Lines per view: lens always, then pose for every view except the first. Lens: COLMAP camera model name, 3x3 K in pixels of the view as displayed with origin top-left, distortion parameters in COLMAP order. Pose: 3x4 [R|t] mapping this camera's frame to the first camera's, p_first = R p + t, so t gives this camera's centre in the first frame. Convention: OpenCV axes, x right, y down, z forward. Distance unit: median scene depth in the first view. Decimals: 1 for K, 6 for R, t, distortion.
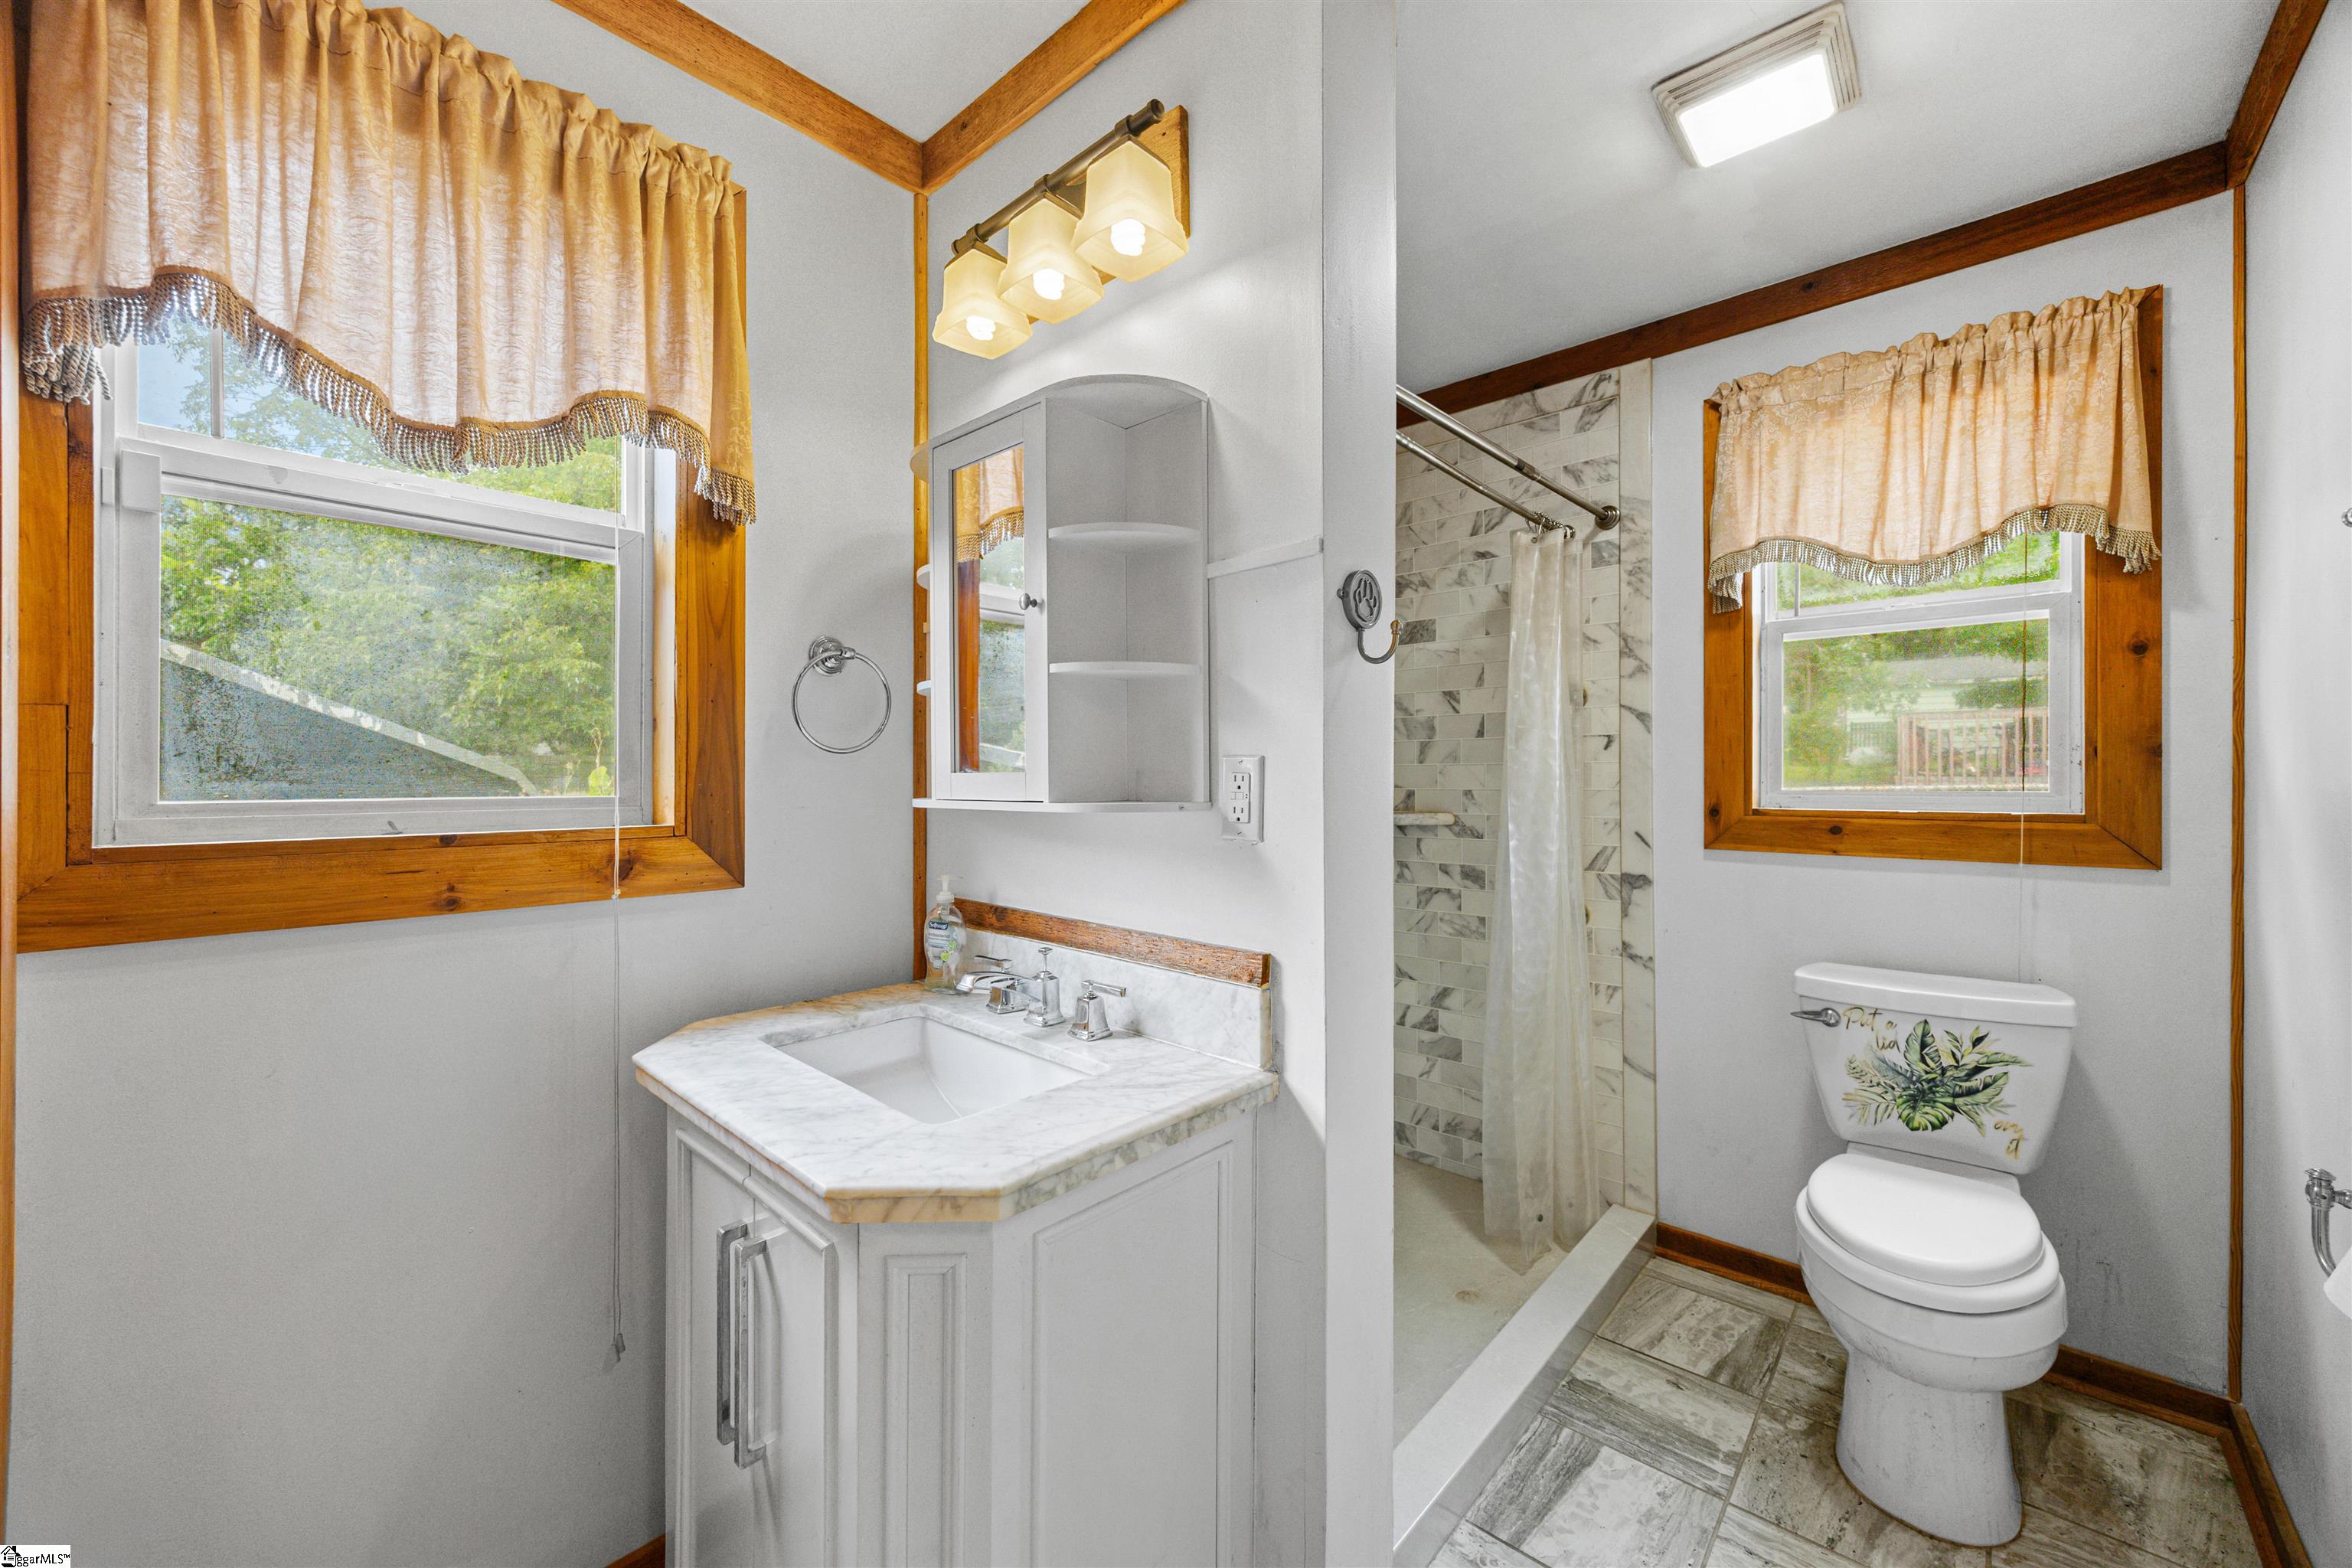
lens RADIAL K [[904.8, 0, 1164.7], [0, 904.8, 787.1], [0, 0, 1]] dist [-0.004232, -0.001331]
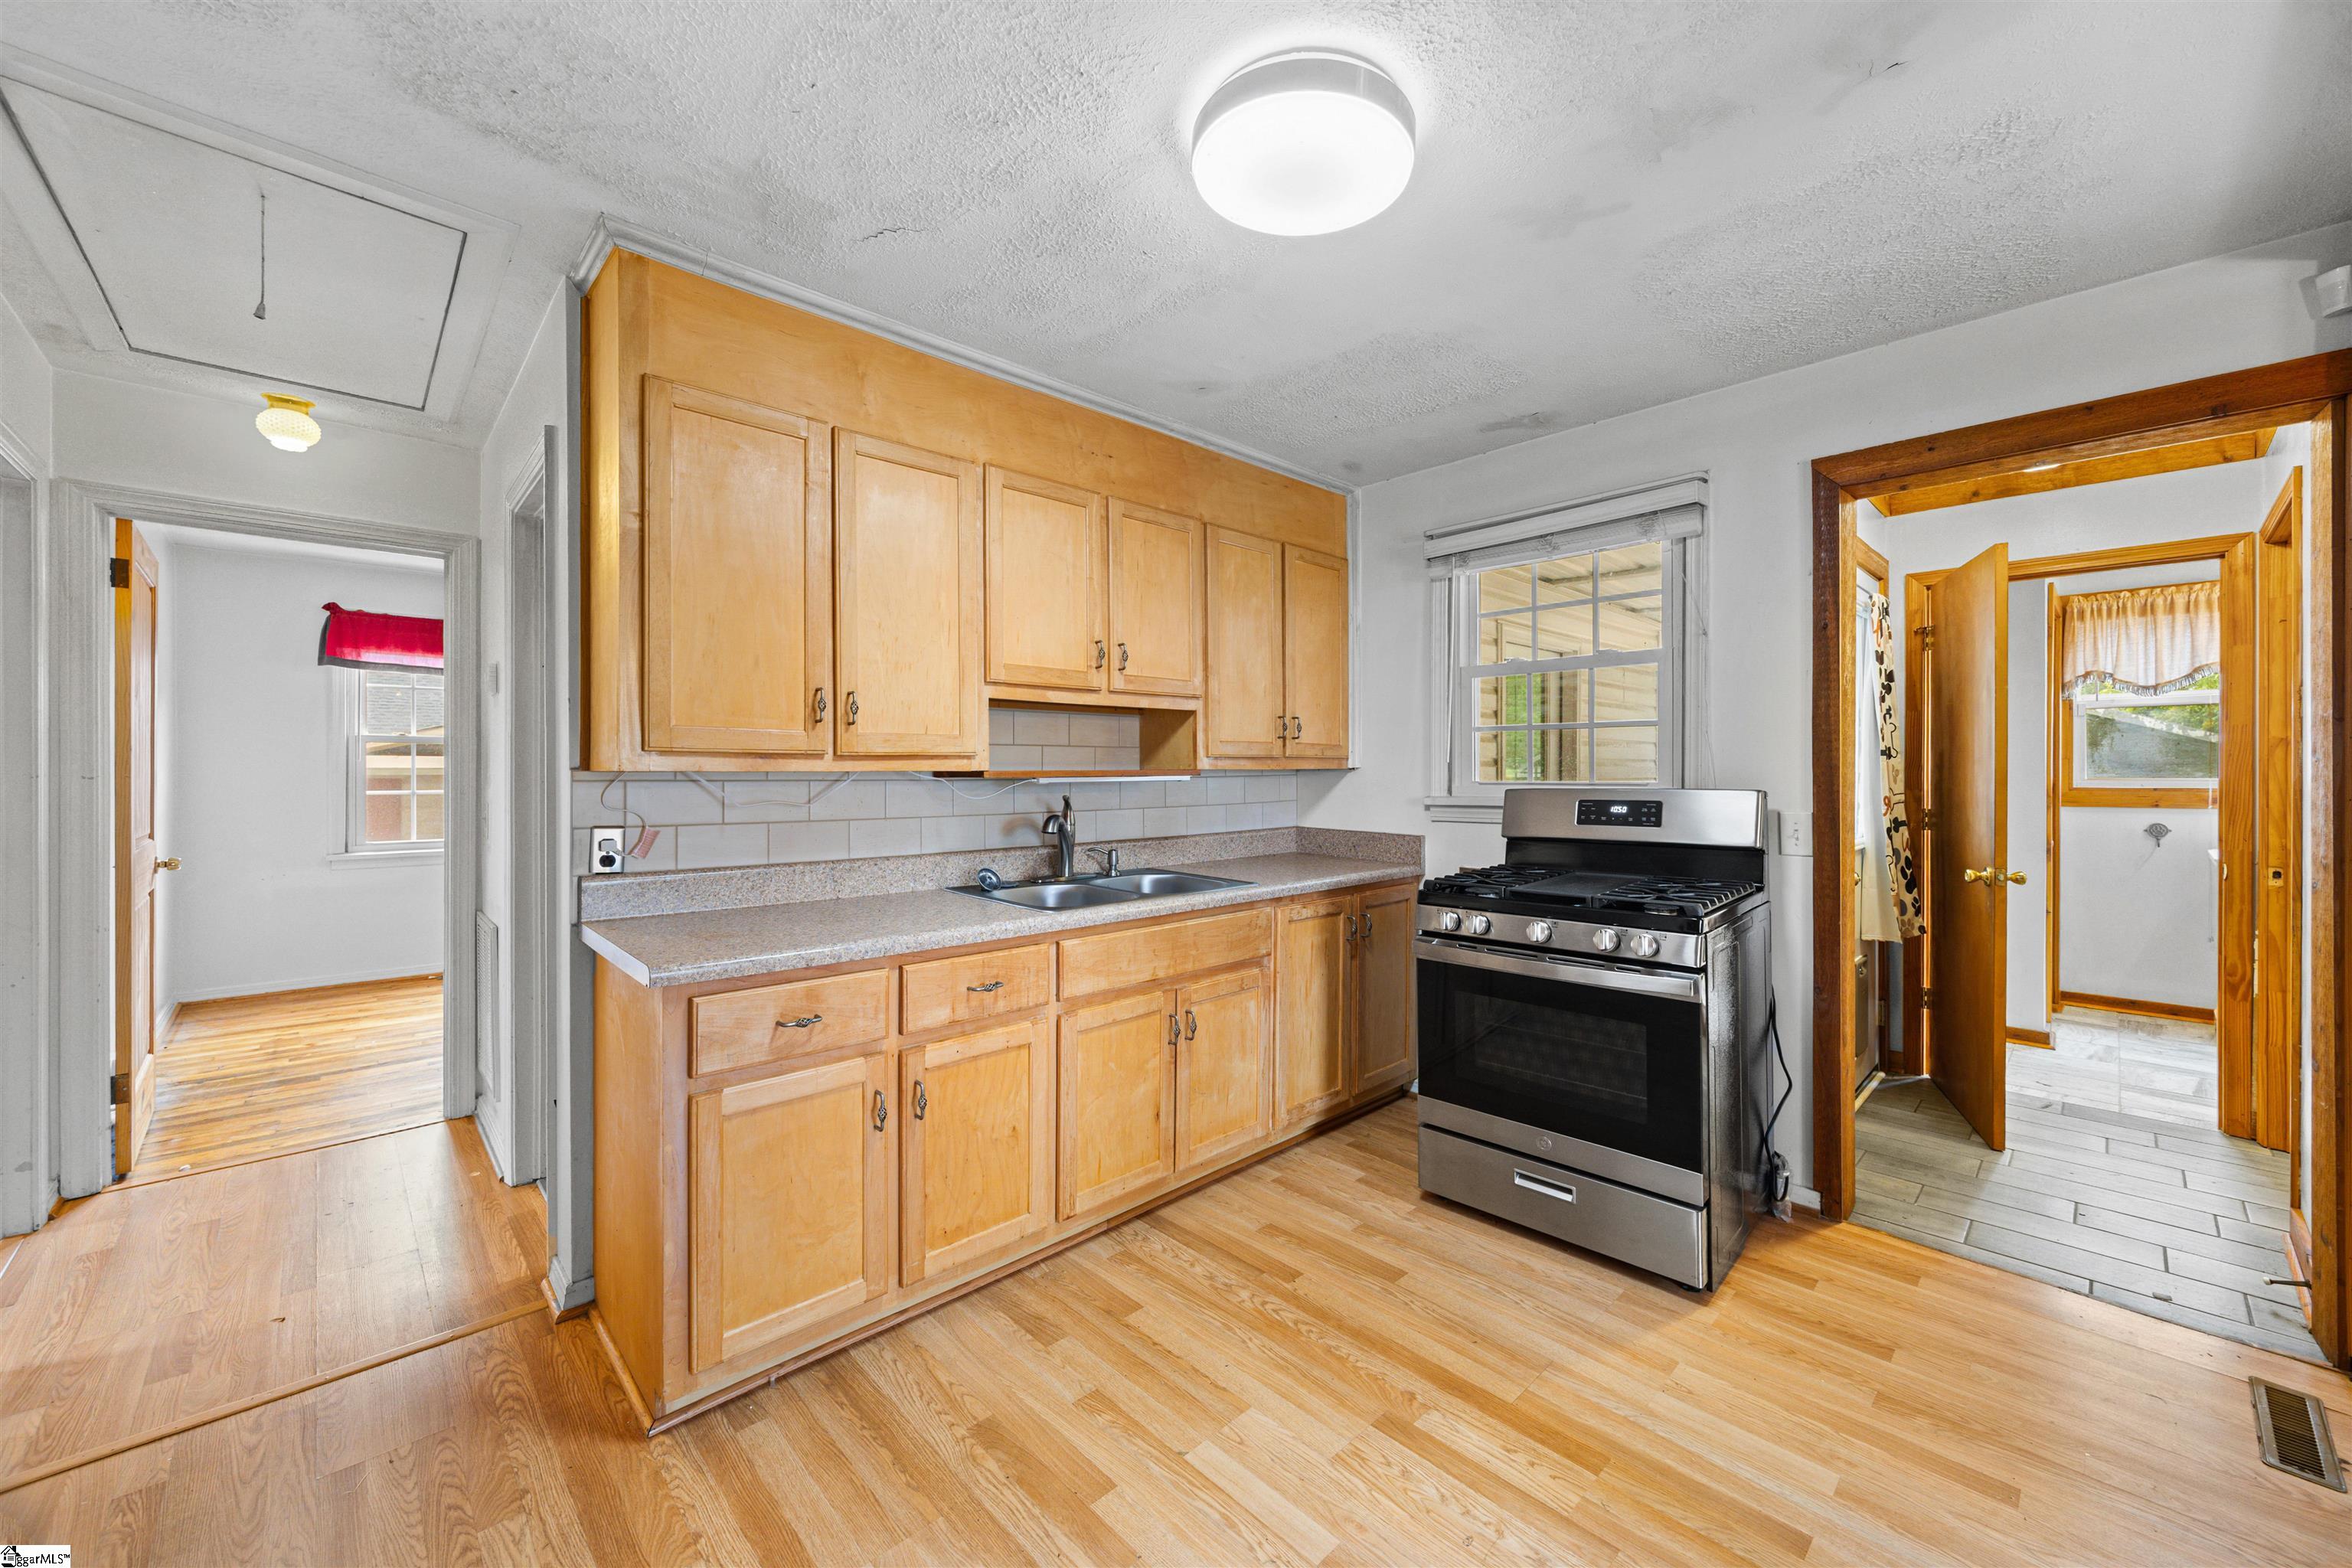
lens RADIAL K [[904.8, 0, 1179.9], [0, 904.8, 773.2], [0, 0, 1]] dist [-0.004232, -0.001331]
pose [[-0.084599, 0.003764, -0.996408, 1.130173], [-0.007472, 0.999962, 0.004412, 0.003968], [0.996387, 0.007818, -0.084567, -0.946586]]
